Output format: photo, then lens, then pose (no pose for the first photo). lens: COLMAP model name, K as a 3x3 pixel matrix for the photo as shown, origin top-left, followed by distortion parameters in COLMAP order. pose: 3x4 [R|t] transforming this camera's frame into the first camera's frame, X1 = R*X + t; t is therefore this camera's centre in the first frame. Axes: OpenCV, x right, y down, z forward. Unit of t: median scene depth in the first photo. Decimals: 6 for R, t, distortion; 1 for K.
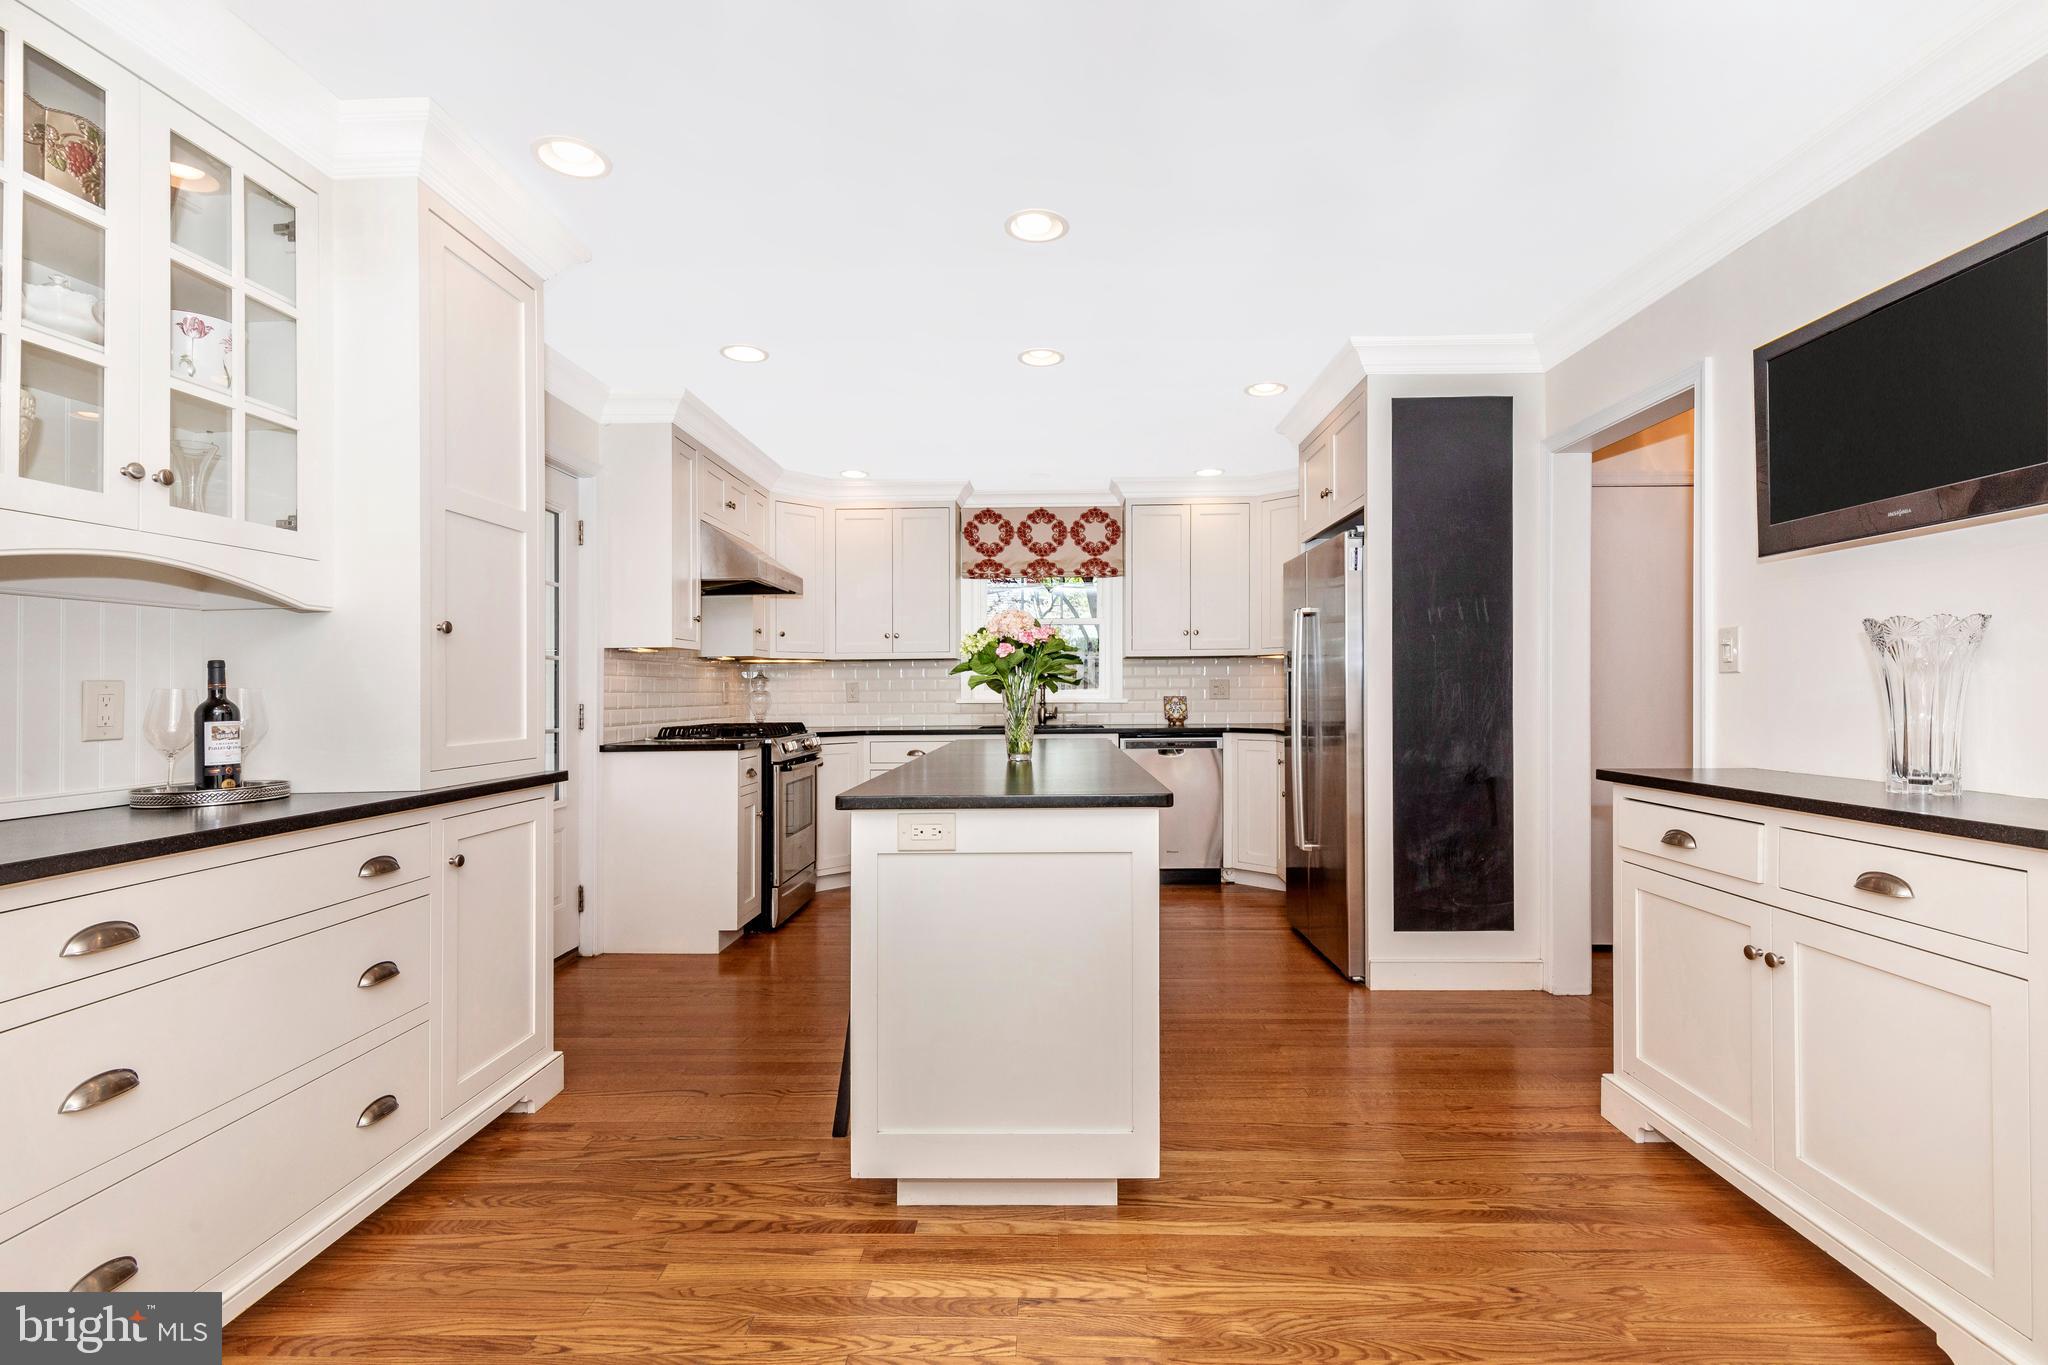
lens RADIAL K [[957.5, 0, 1056.8], [0, 957.5, 679.9], [0, 0, 1]] dist [-0.002285, -0.000531]
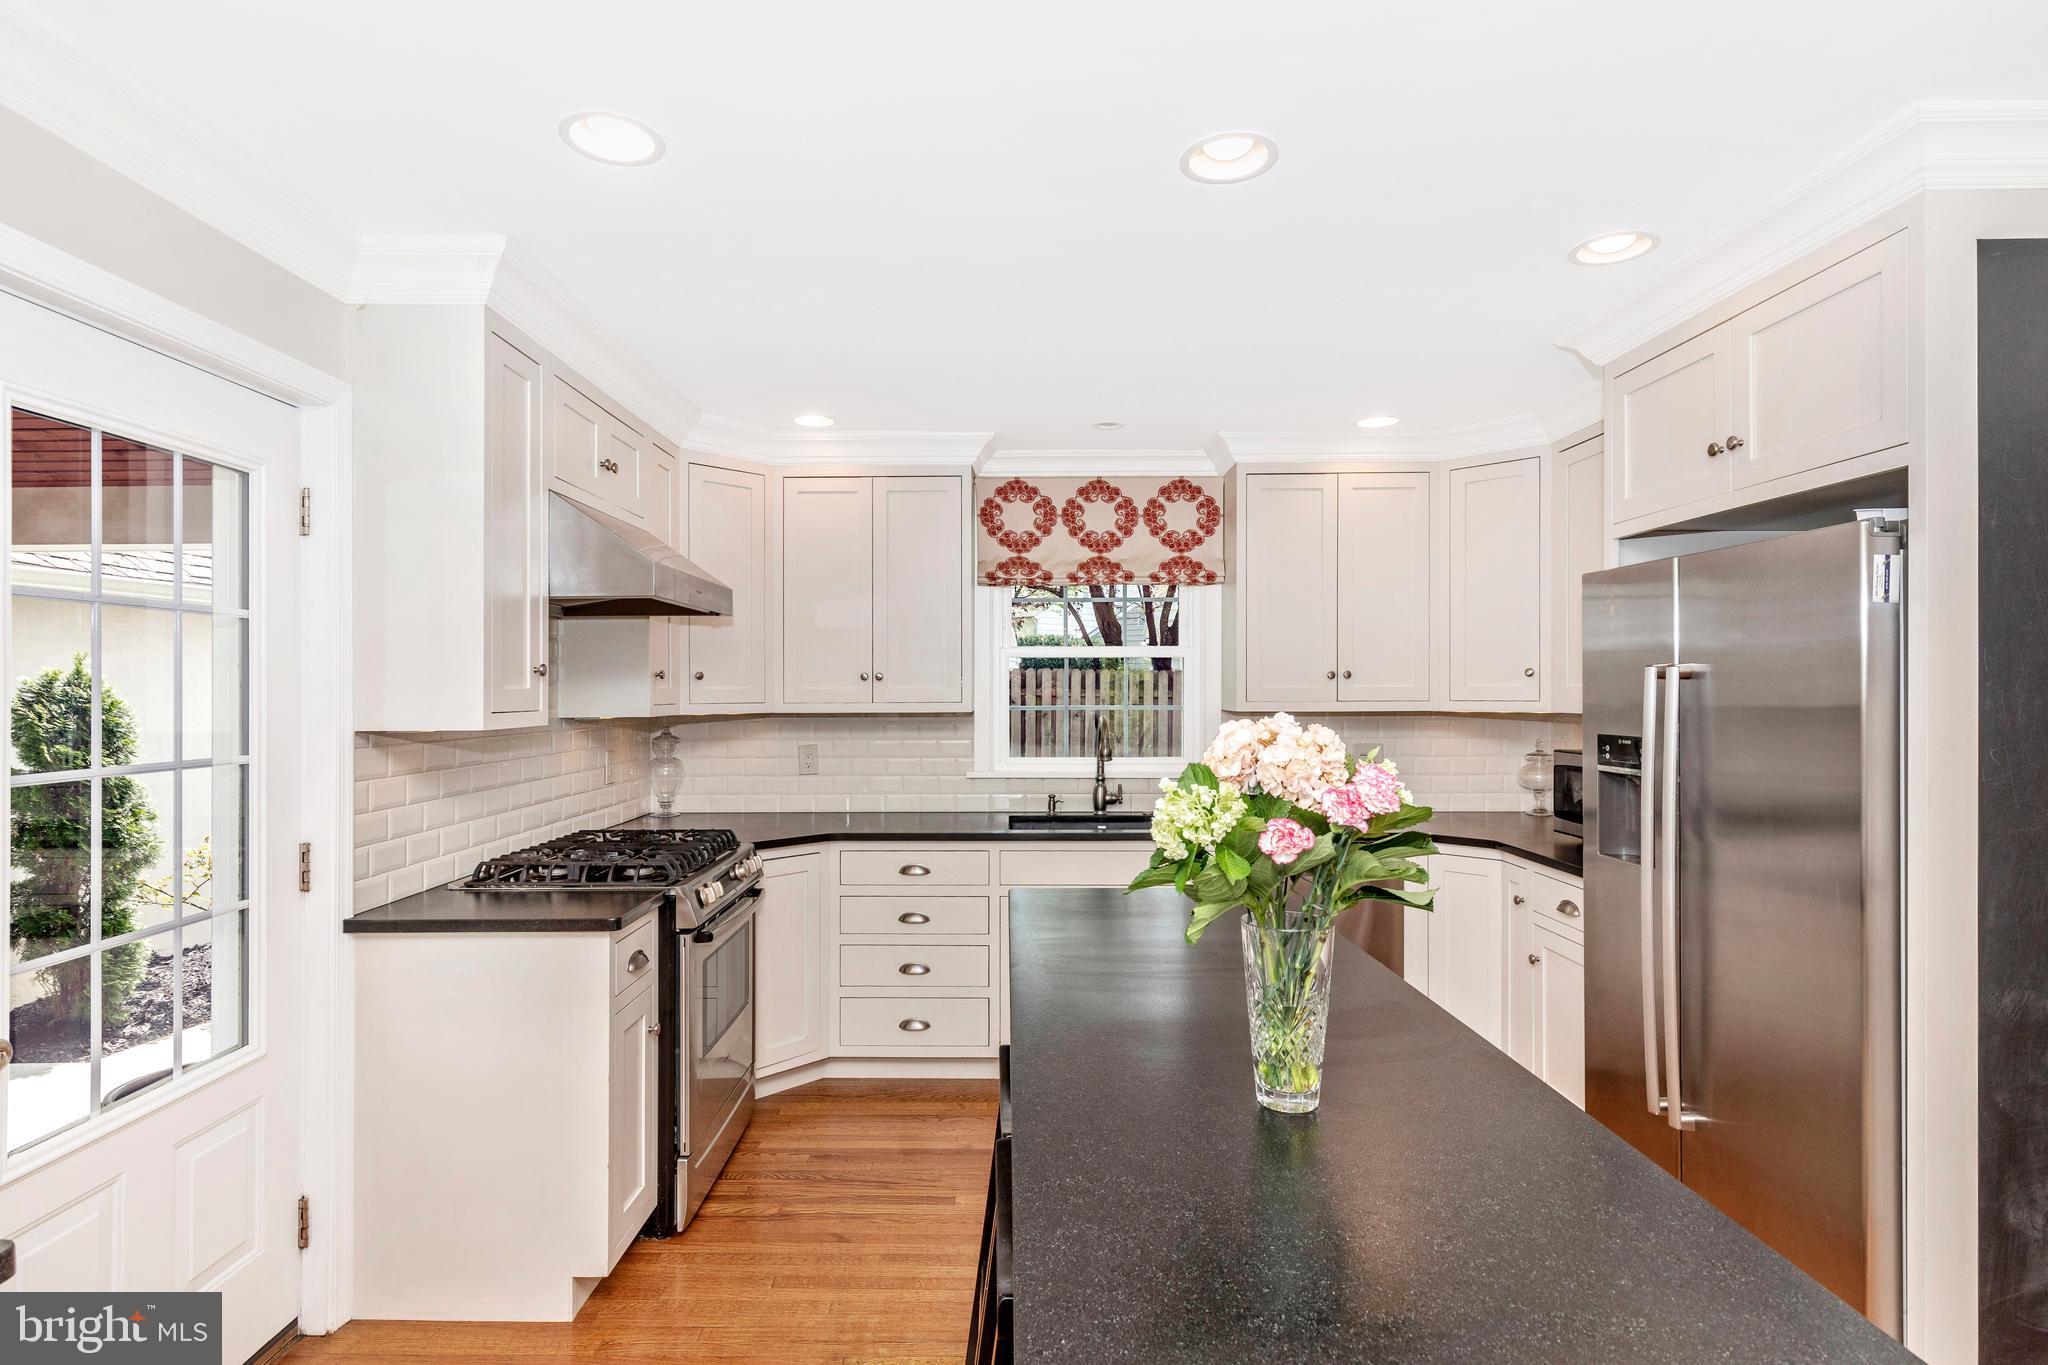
lens RADIAL K [[1070.6, 0, 1023.5], [0, 1070.6, 705.3], [0, 0, 1]] dist [0.002435, -0.000799]
pose [[0.999923, 0.005258, 0.011237, -0.101212], [-0.005531, 0.999688, 0.024369, -0.058232], [-0.011105, -0.024429, 0.999640, 0.368485]]
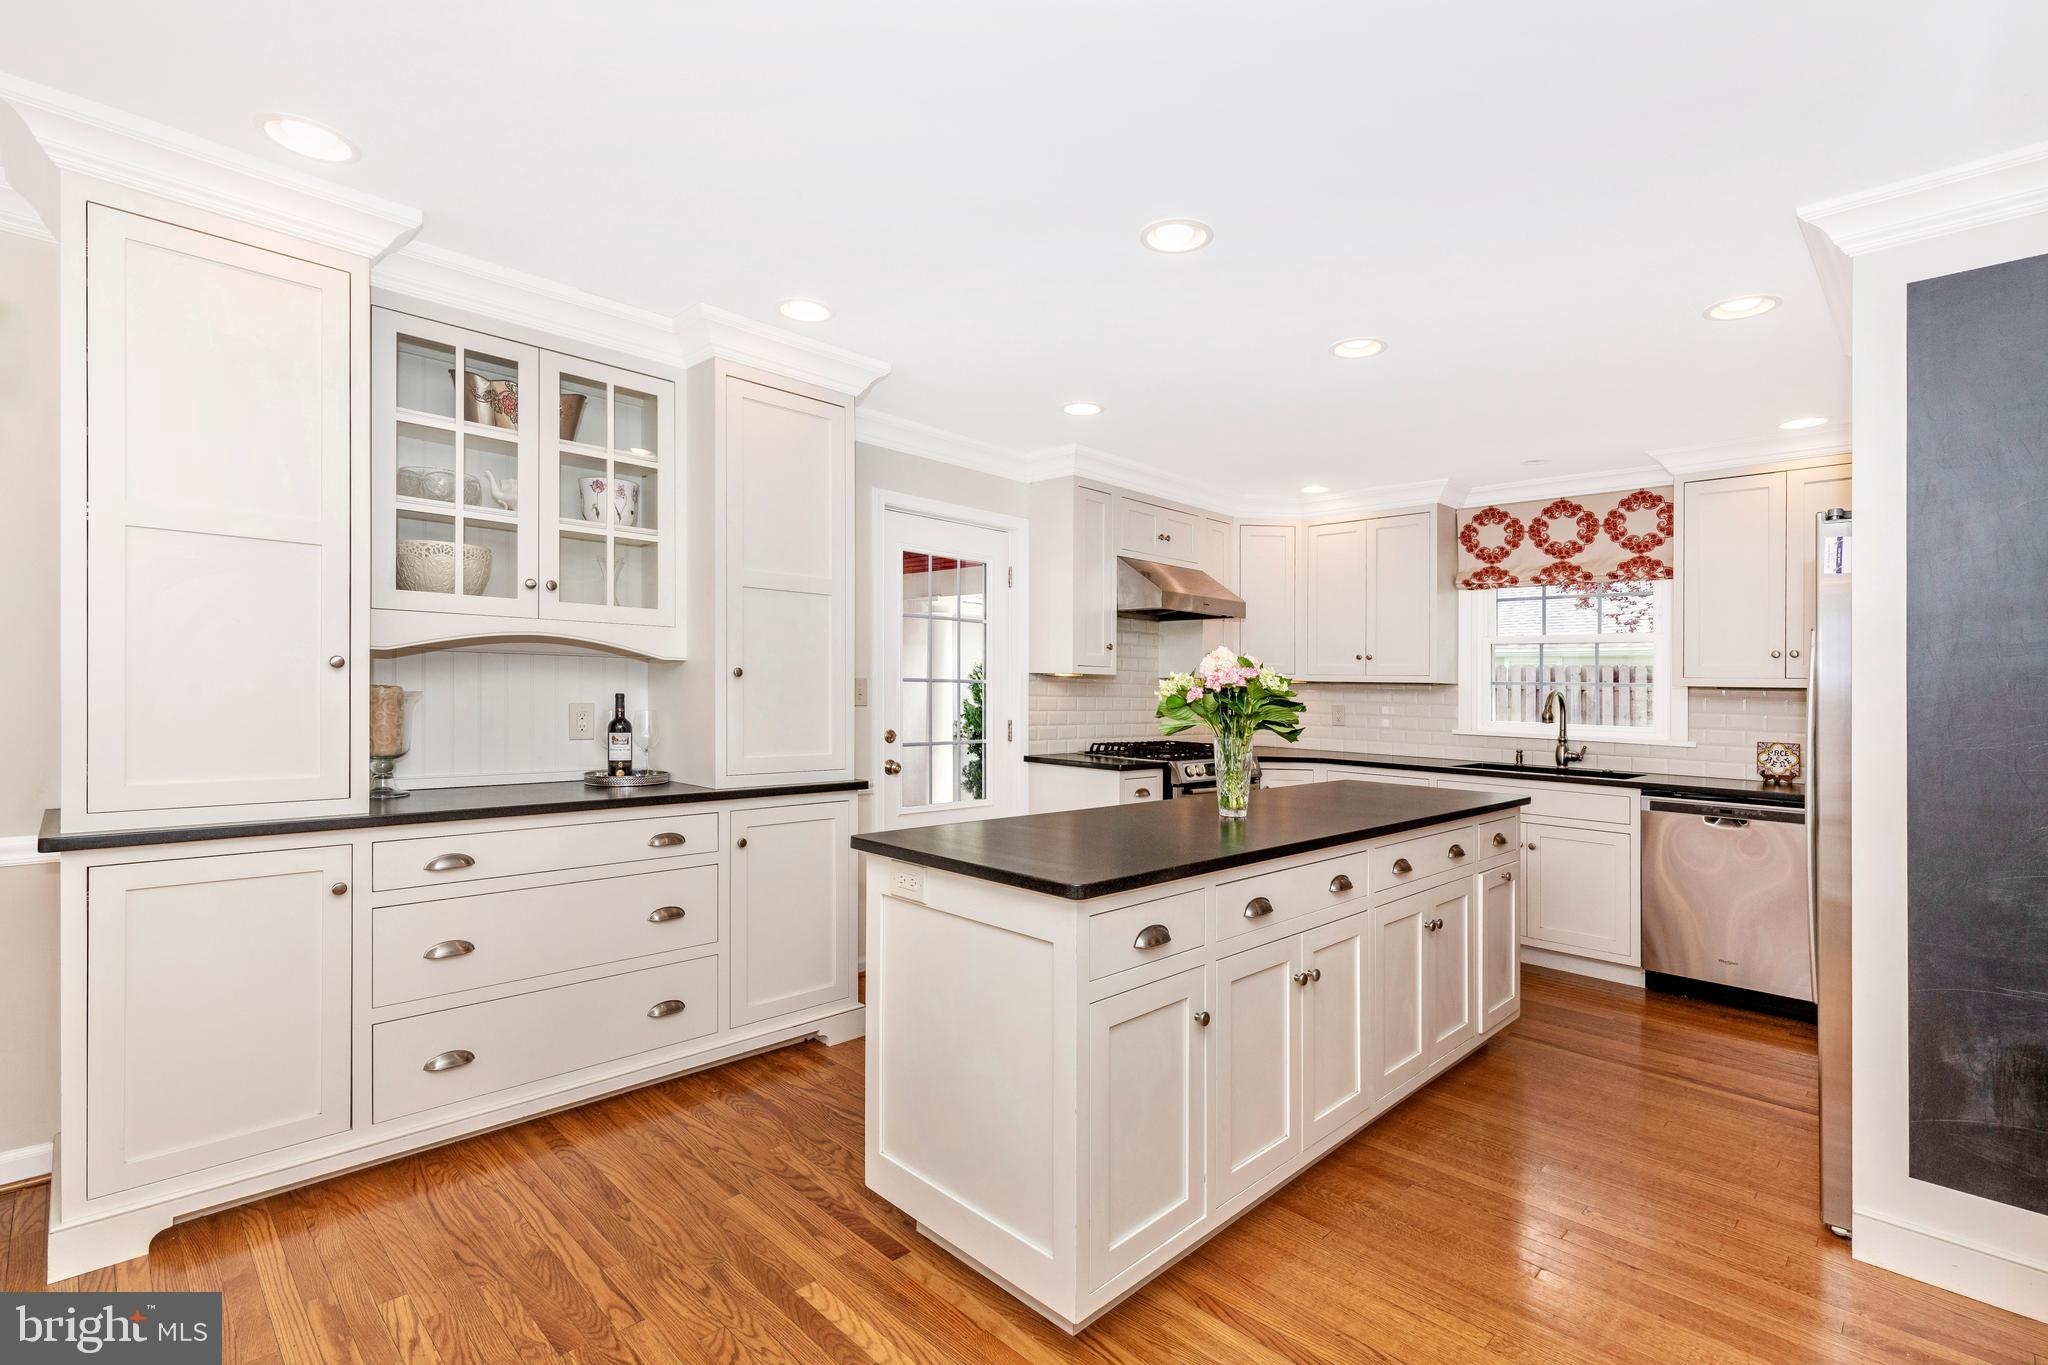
lens RADIAL K [[943.1, 0, 1017.0], [0, 943.1, 671.5], [0, 0, 1]] dist [0.002157, 0.000065]
pose [[0.715476, 0.014665, -0.698484, 0.288031], [-0.022493, 0.999745, -0.002050, -0.029544], [0.698276, 0.017178, 0.715623, 0.149981]]
